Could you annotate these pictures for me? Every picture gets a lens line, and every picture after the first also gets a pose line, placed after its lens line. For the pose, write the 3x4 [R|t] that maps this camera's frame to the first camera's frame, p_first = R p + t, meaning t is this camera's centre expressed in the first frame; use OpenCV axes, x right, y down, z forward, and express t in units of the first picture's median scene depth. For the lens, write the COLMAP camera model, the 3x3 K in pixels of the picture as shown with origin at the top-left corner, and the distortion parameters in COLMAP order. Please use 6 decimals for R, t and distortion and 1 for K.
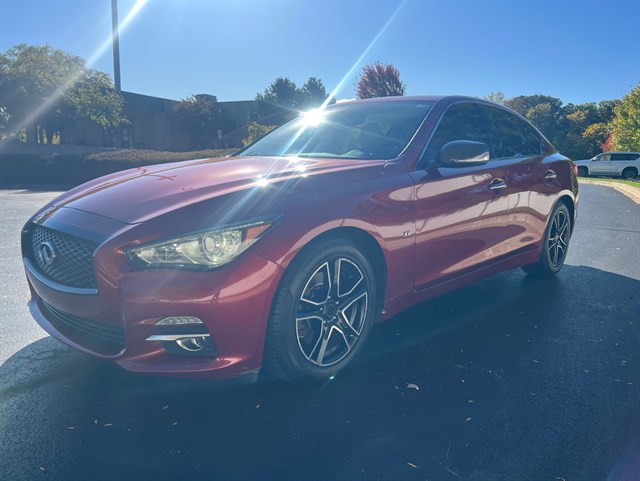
lens RADIAL K [[485.3, 0, 320.0], [0, 485.3, 240.5], [0, 0, 1]] dist [0.043346, -0.048432]
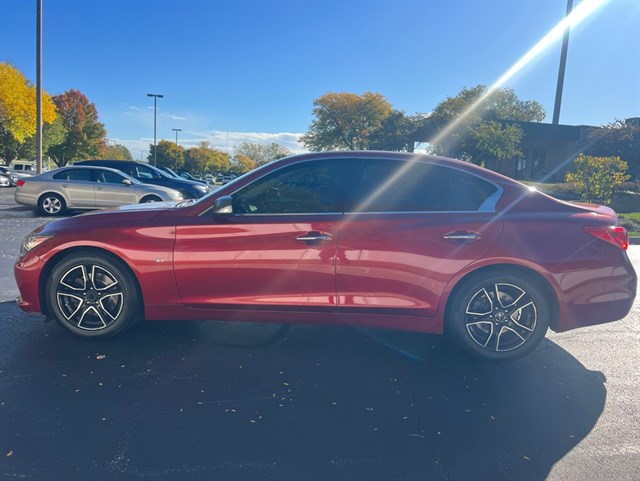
lens RADIAL K [[486.1, 0, 317.2], [0, 486.1, 242.5], [0, 0, 1]] dist [0.031388, -0.036003]
pose [[0.643855, 0.111276, -0.757013, 1.637543], [-0.150345, 0.988480, 0.017429, -0.168342], [0.750231, 0.102591, 0.653168, 0.457442]]
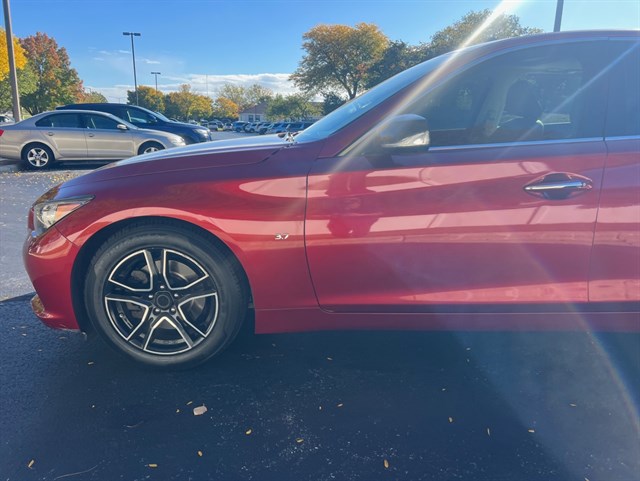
lens RADIAL K [[486.1, 0, 317.2], [0, 486.1, 242.5], [0, 0, 1]] dist [0.031388, -0.036003]
pose [[0.668062, 0.167708, -0.724960, 0.864516], [-0.109325, 0.985820, 0.127309, -0.120481], [0.736031, -0.005794, 0.676923, 0.542799]]
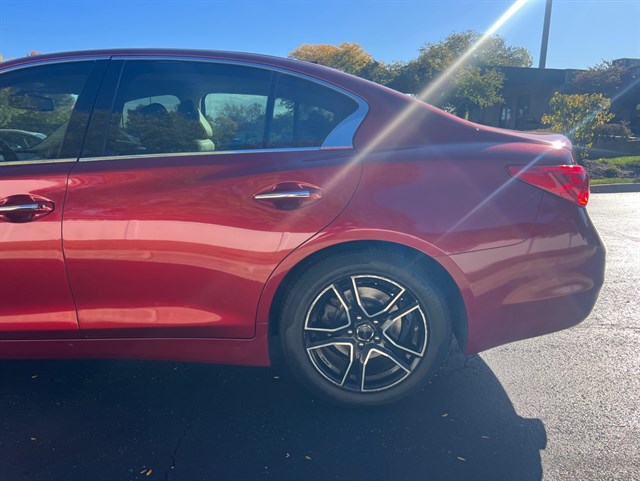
lens RADIAL K [[486.1, 0, 317.2], [0, 486.1, 242.5], [0, 0, 1]] dist [0.031388, -0.036003]
pose [[0.662878, 0.142340, -0.735073, 1.441379], [-0.108148, 0.989670, 0.094113, -0.225798], [0.740876, 0.017111, 0.671424, 1.225050]]
